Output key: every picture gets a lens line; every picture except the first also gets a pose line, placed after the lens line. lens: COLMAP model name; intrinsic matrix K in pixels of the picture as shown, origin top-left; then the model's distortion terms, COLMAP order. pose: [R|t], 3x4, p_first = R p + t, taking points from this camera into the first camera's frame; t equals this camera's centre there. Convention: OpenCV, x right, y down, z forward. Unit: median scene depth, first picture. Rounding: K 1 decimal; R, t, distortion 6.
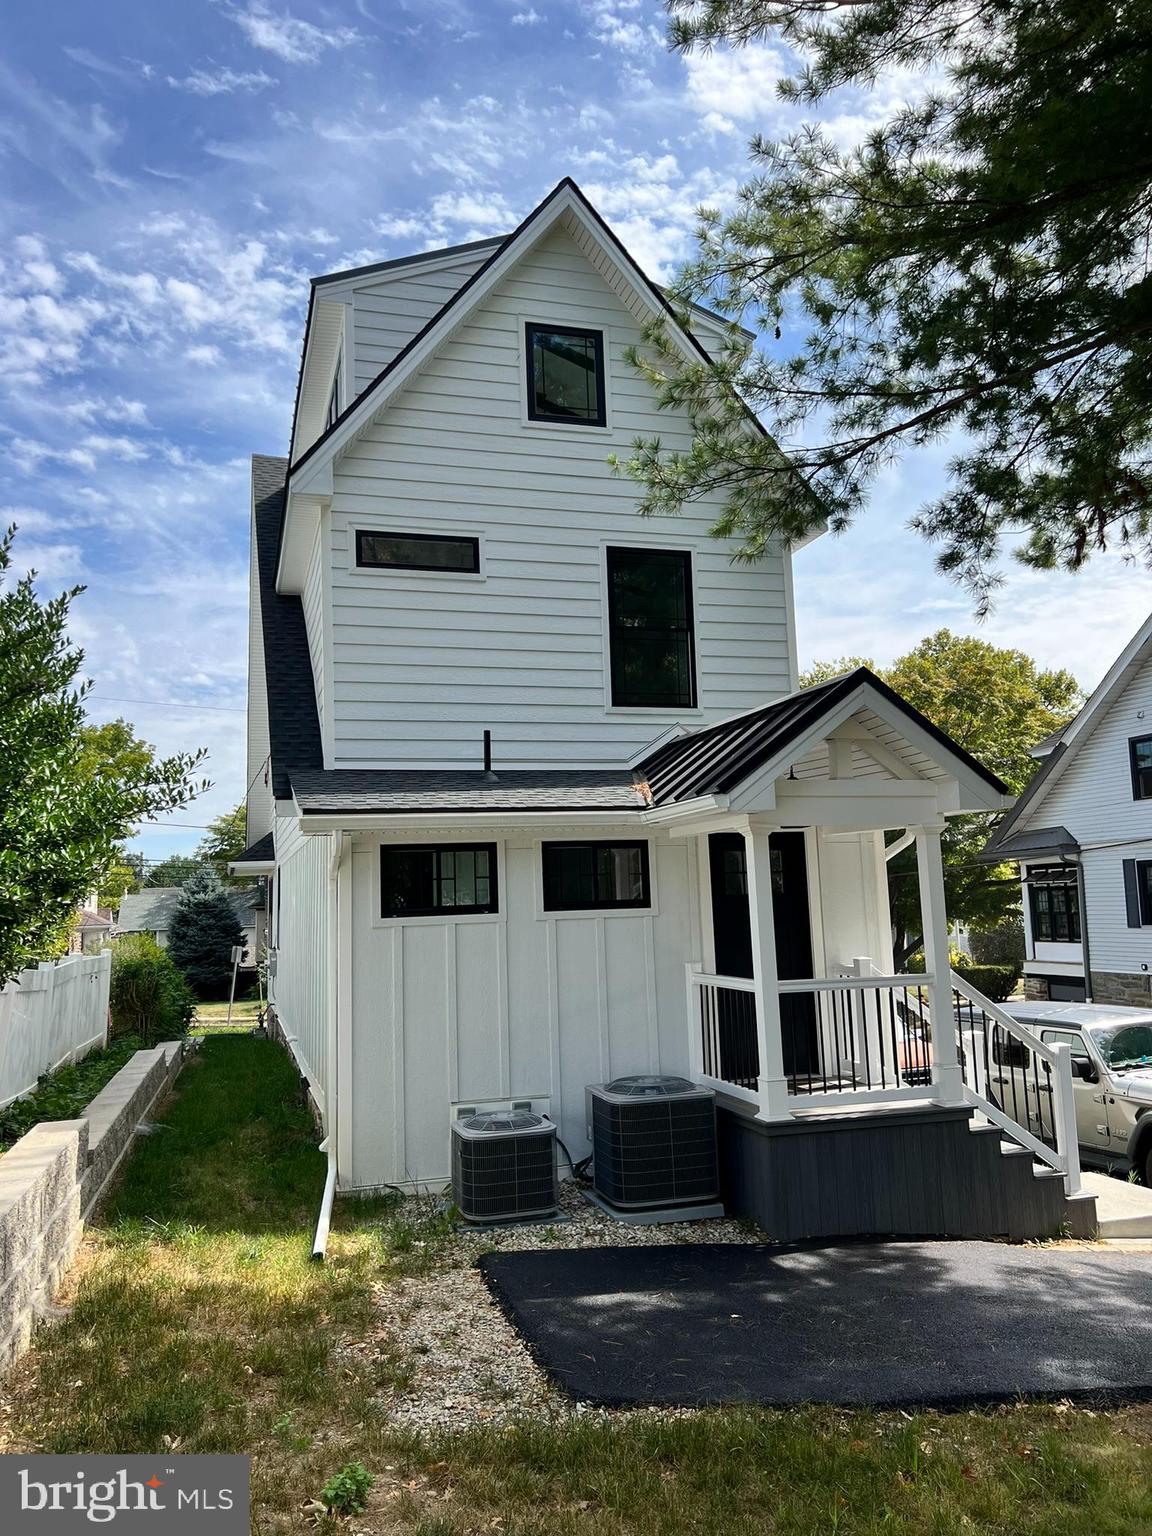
lens RADIAL K [[1142.2, 0, 576.0], [0, 1142.2, 768.0], [0, 0, 1]] dist [0.110322, -0.201606]
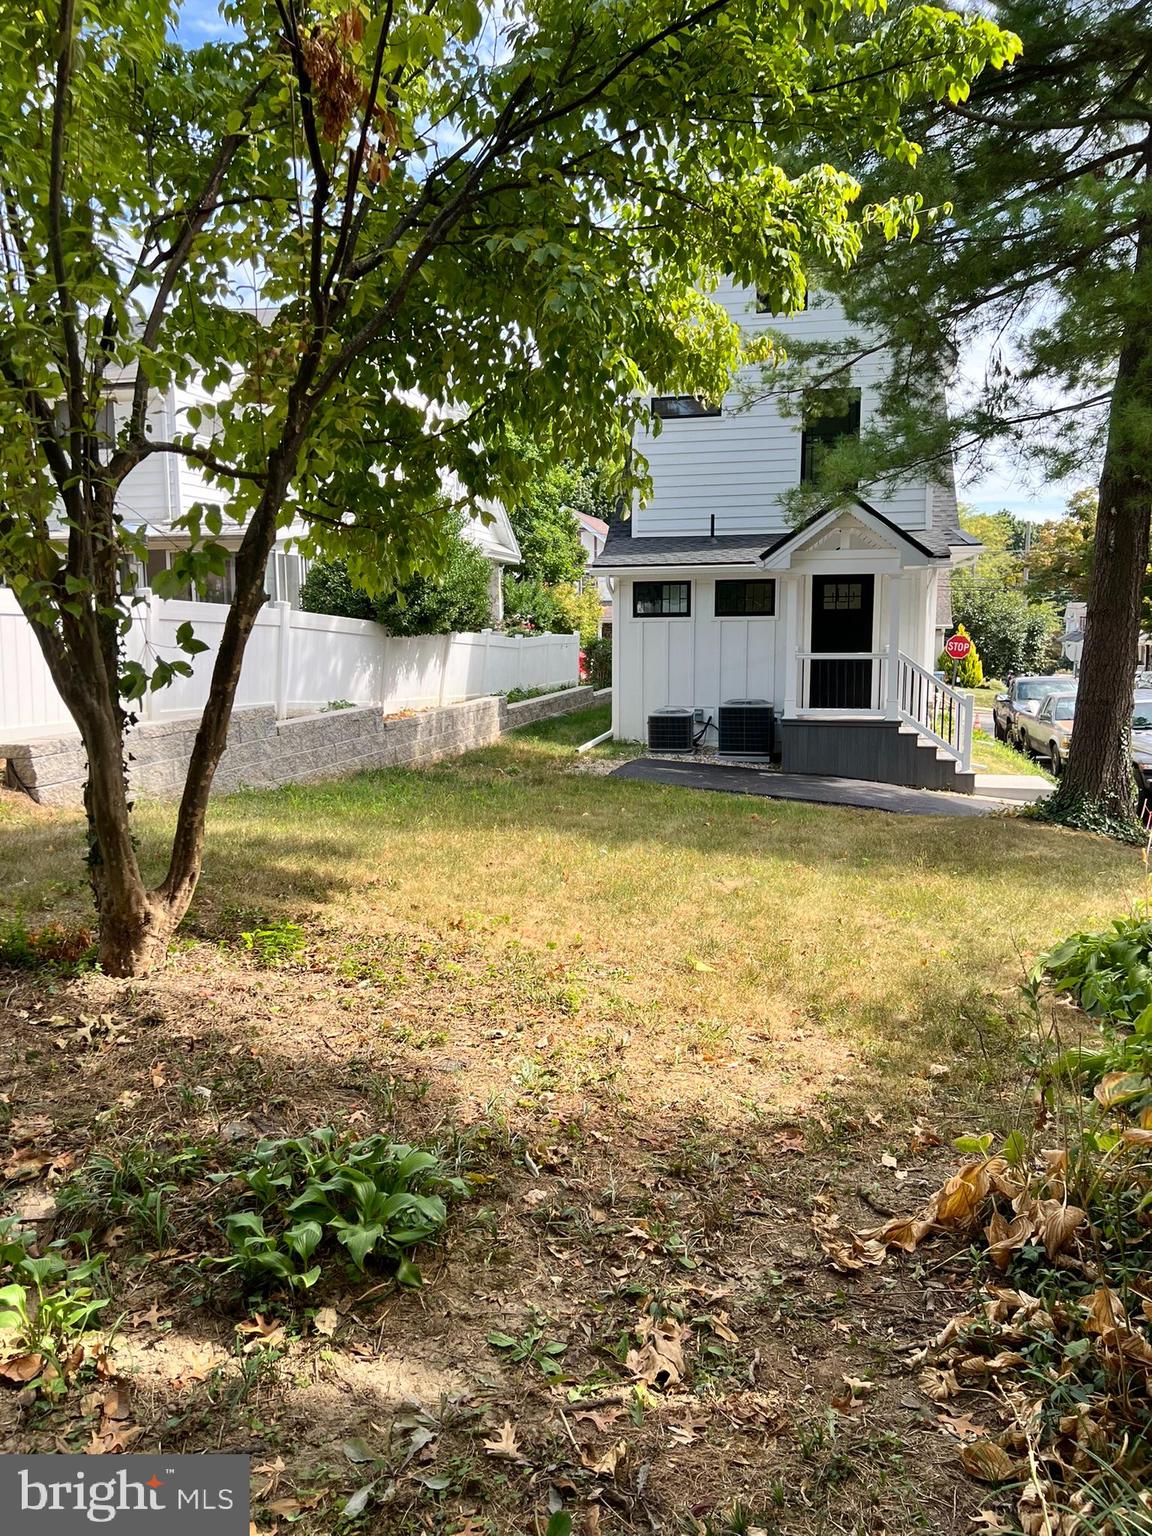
lens RADIAL K [[1142.2, 0, 576.0], [0, 1142.2, 768.0], [0, 0, 1]] dist [0.110322, -0.201606]
pose [[0.876773, 0.090165, -0.472377, 0.723972], [0.034671, 0.967859, 0.249092, -0.121541], [0.479654, -0.234775, 0.845466, -0.843764]]
